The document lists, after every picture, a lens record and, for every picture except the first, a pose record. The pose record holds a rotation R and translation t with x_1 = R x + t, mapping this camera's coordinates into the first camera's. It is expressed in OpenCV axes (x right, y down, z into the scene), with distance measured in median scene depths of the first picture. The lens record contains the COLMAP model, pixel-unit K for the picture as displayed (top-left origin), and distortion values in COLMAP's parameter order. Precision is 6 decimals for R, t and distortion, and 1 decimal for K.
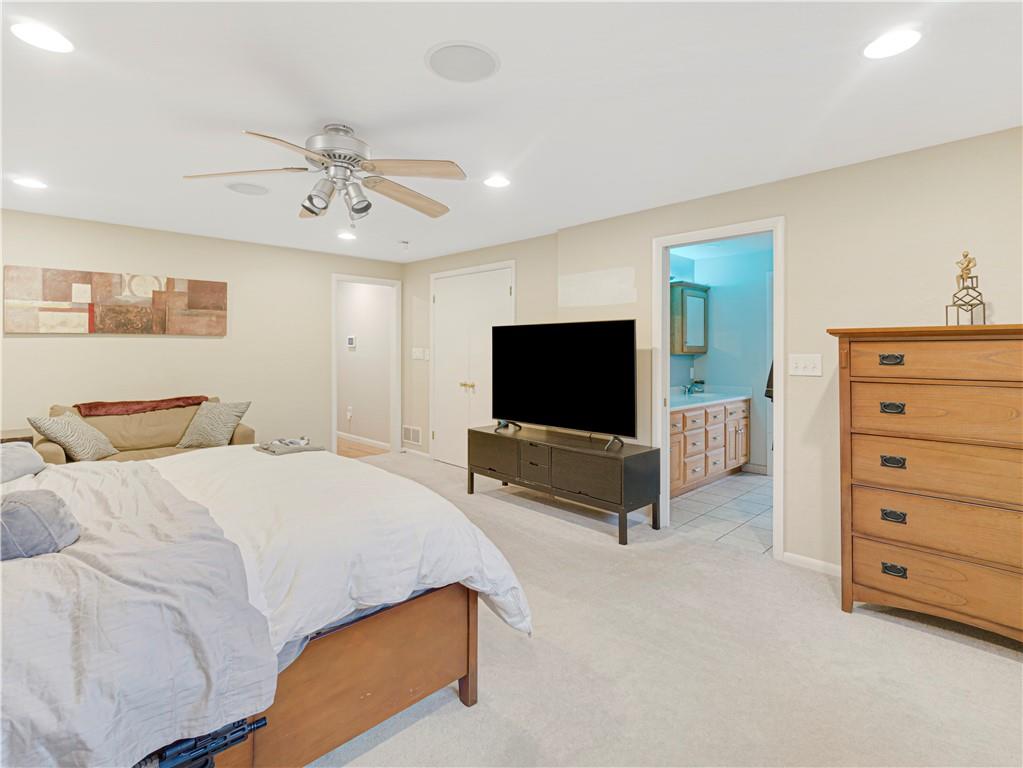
lens RADIAL K [[512.9, 0, 510.5], [0, 512.9, 346.4], [0, 0, 1]] dist [0.001651, 0.000442]
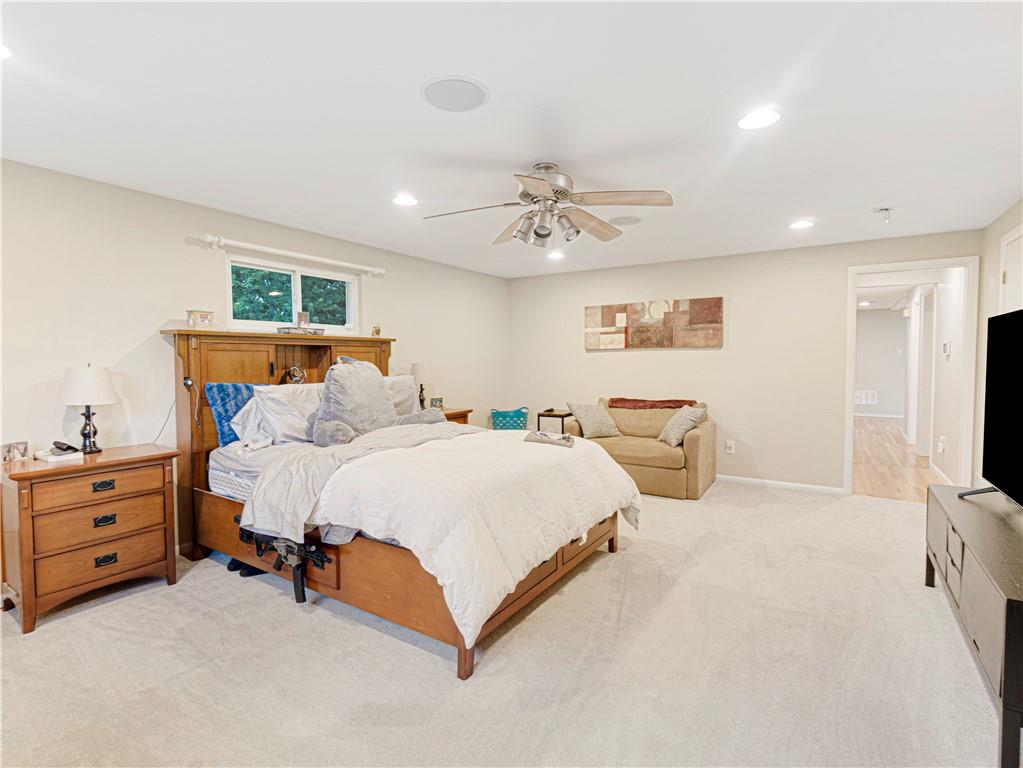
lens RADIAL K [[504.6, 0, 511.5], [0, 504.6, 384.0], [0, 0, 1]] dist [-0.002258, -0.000452]
pose [[0.228656, 0.041162, -0.972637, 0.419961], [0.006673, 0.999016, 0.043847, 0.008265], [0.973484, -0.016516, 0.228156, 0.373190]]
